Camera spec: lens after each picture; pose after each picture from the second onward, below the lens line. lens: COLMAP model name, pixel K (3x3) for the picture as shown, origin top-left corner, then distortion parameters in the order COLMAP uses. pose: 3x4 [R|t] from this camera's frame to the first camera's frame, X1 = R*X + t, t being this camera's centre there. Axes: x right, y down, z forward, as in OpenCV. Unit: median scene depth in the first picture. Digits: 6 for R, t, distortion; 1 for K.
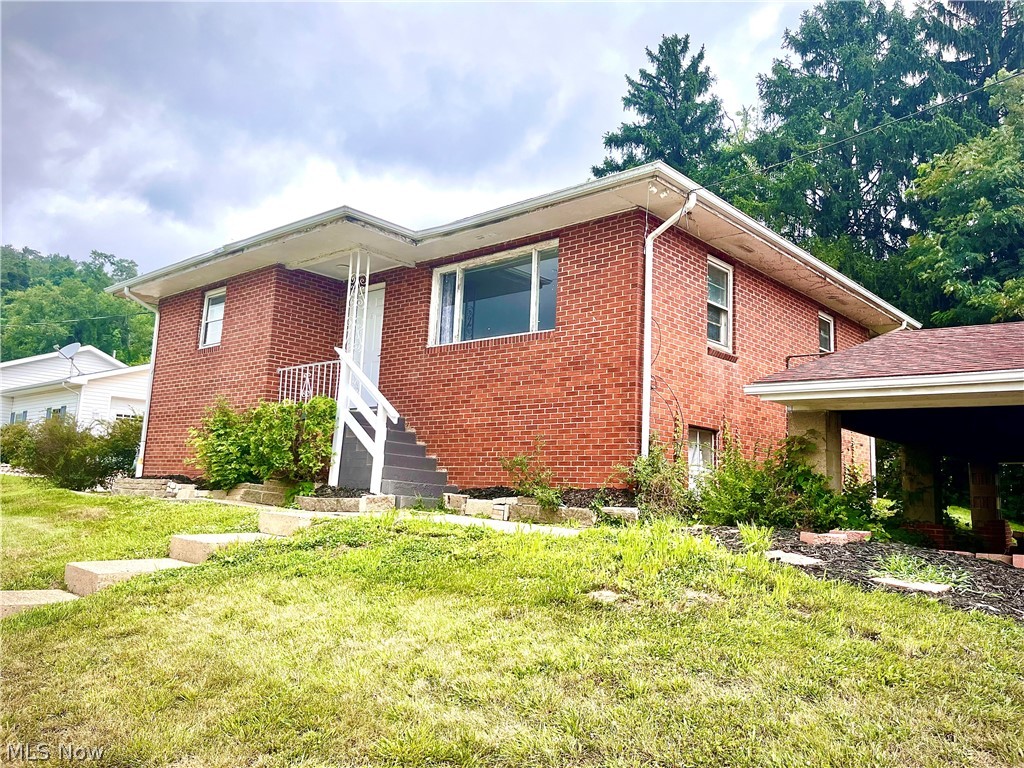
lens RADIAL K [[779.0, 0, 525.6], [0, 779.0, 369.1], [0, 0, 1]] dist [0.060881, -0.087468]
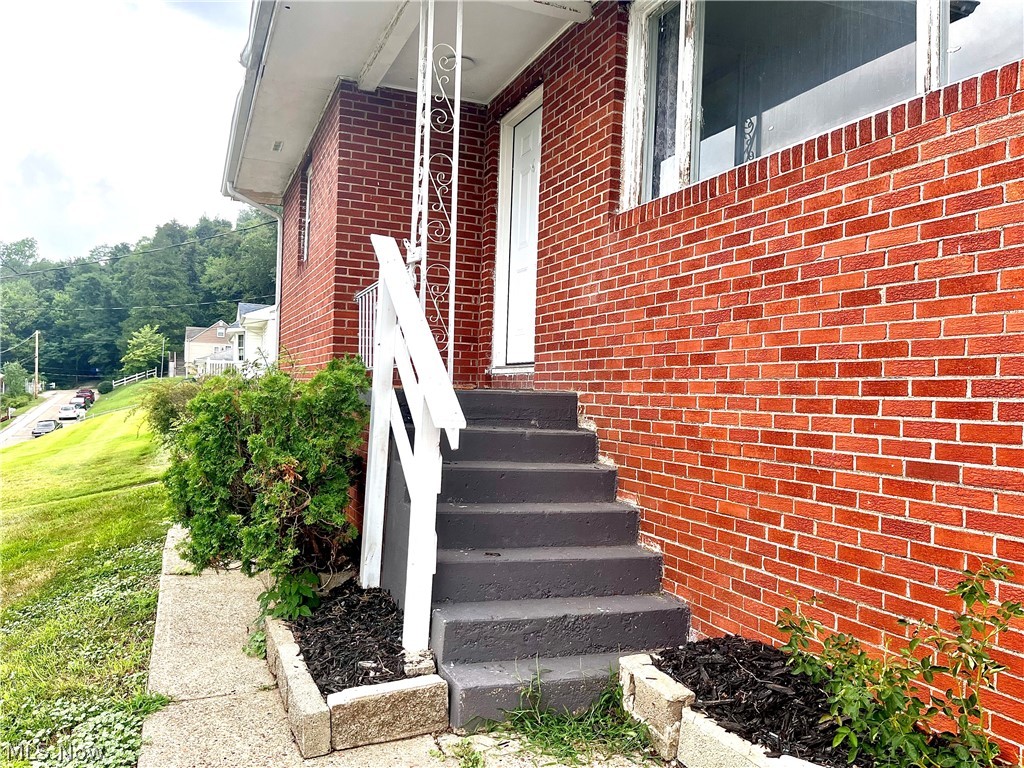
lens RADIAL K [[779.0, 0, 516.5], [0, 779.0, 384.7], [0, 0, 1]] dist [0.060881, -0.087468]
pose [[0.896547, -0.015253, -0.442685, 0.000375], [0.075424, 0.990069, 0.118638, 0.006217], [0.436479, -0.139753, 0.888794, 0.640620]]
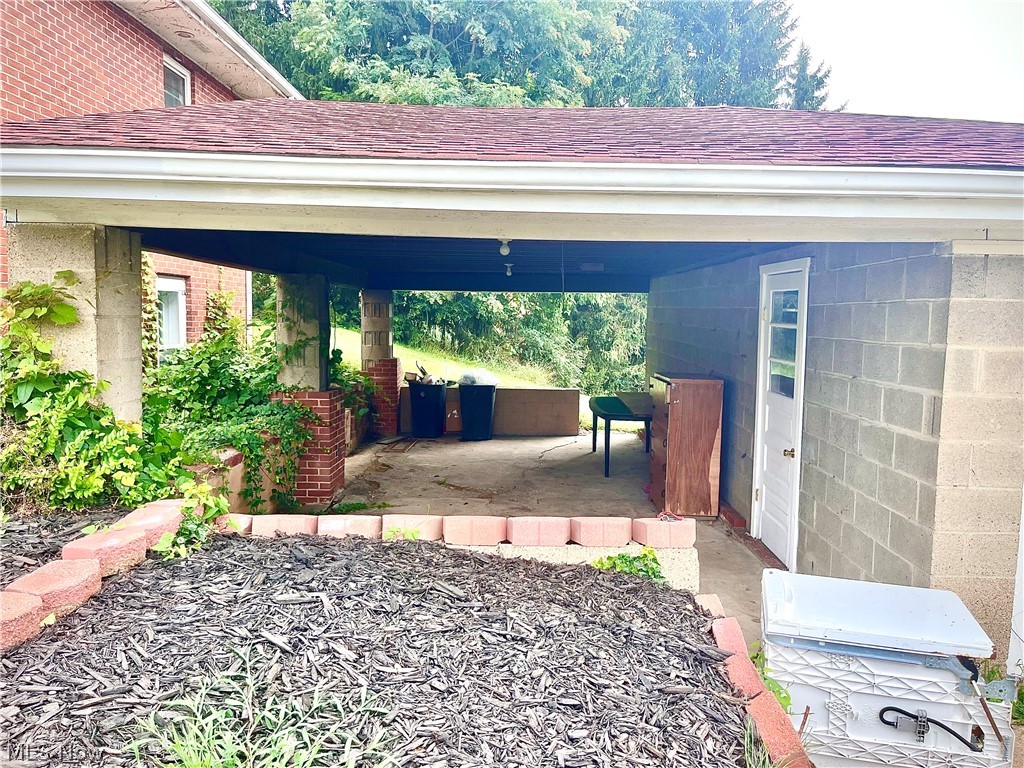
lens RADIAL K [[779.0, 0, 510.0], [0, 779.0, 391.3], [0, 0, 1]] dist [0.060881, -0.087468]
pose [[0.761130, -0.092438, 0.641979, 0.183381], [-0.090404, 0.965011, 0.246133, 0.008505], [-0.642268, -0.245377, 0.726142, 0.348568]]
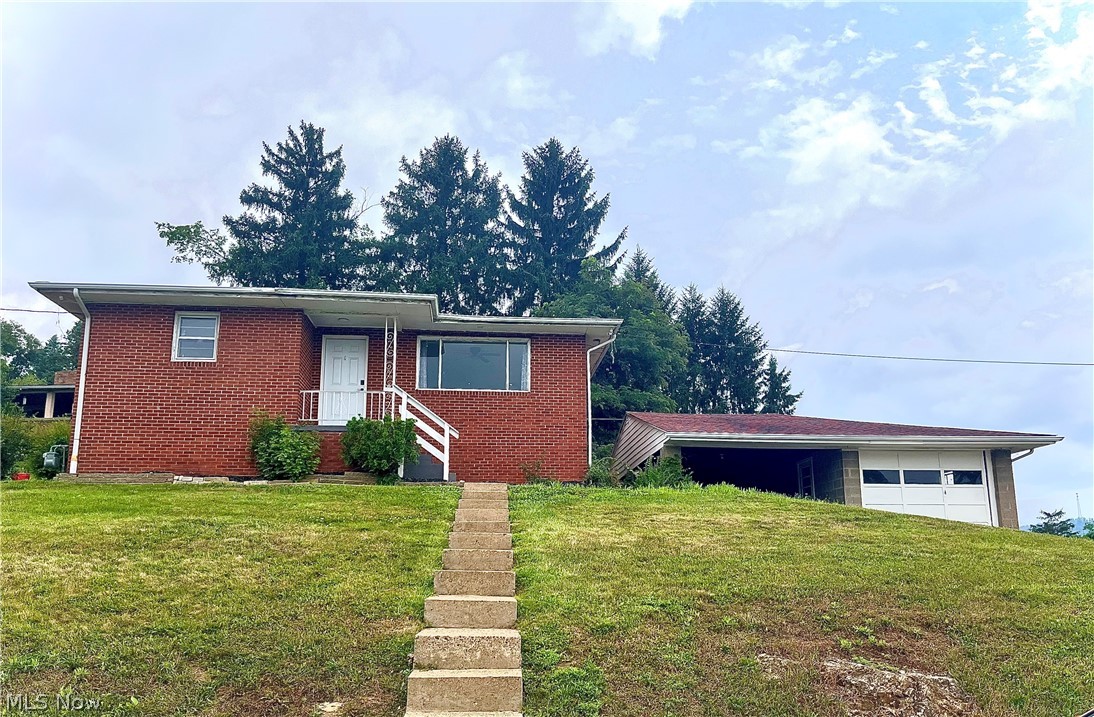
lens RADIAL K [[866.6, 0, 546.4], [0, 866.6, 378.9], [0, 0, 1]] dist [0.066838, -0.081023]
pose [[0.691267, 0.130484, 0.710720, -1.162237], [-0.085542, 0.991422, -0.098818, 0.096789], [-0.717518, 0.007513, 0.696500, -0.325091]]
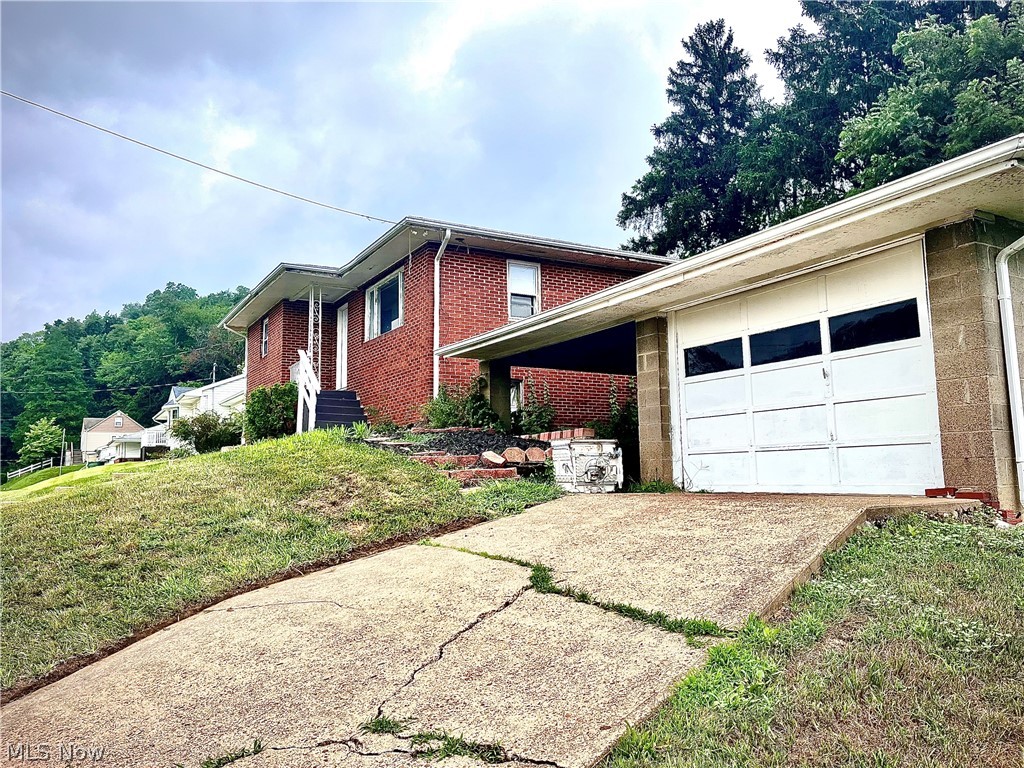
lens RADIAL K [[779.0, 0, 514.5], [0, 779.0, 378.6], [0, 0, 1]] dist [0.060881, -0.087468]
pose [[0.944507, -0.092008, -0.315343, 0.639964], [0.101794, 0.994697, 0.014667, 0.049725], [0.312321, -0.045953, 0.948864, -0.353886]]
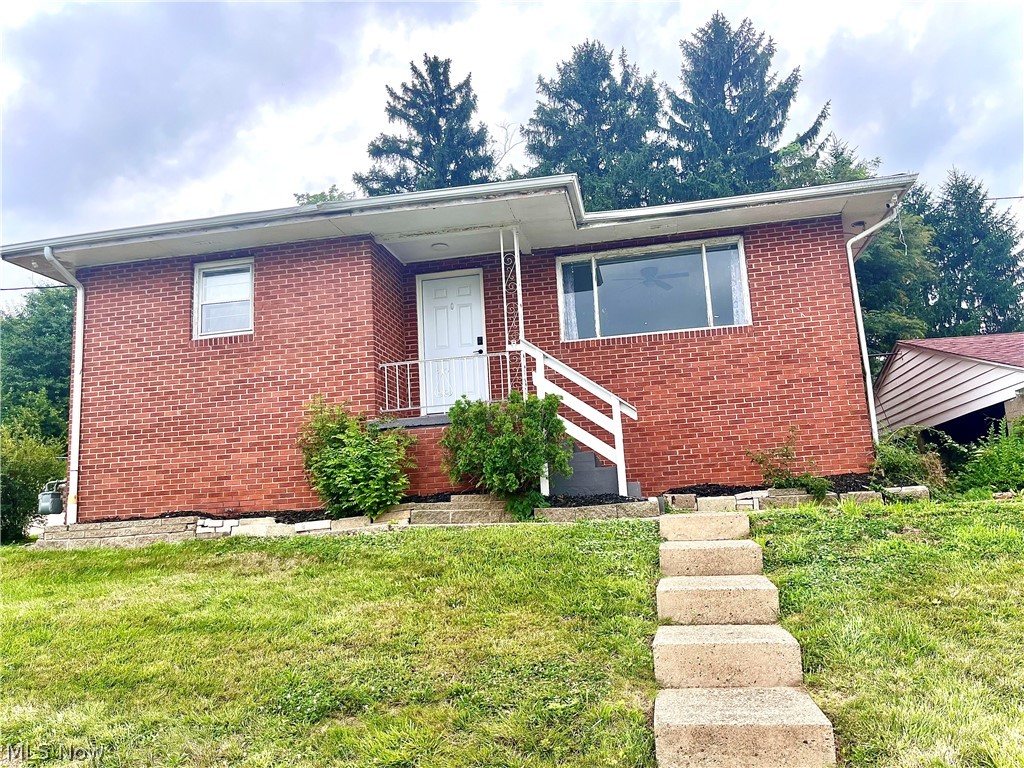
lens RADIAL K [[779.0, 0, 517.9], [0, 779.0, 382.6], [0, 0, 1]] dist [0.060881, -0.087468]
pose [[0.852175, 0.006501, 0.523217, -0.669235], [0.005068, 0.999773, -0.020677, 0.039269], [-0.523233, 0.020272, 0.851949, 0.262406]]
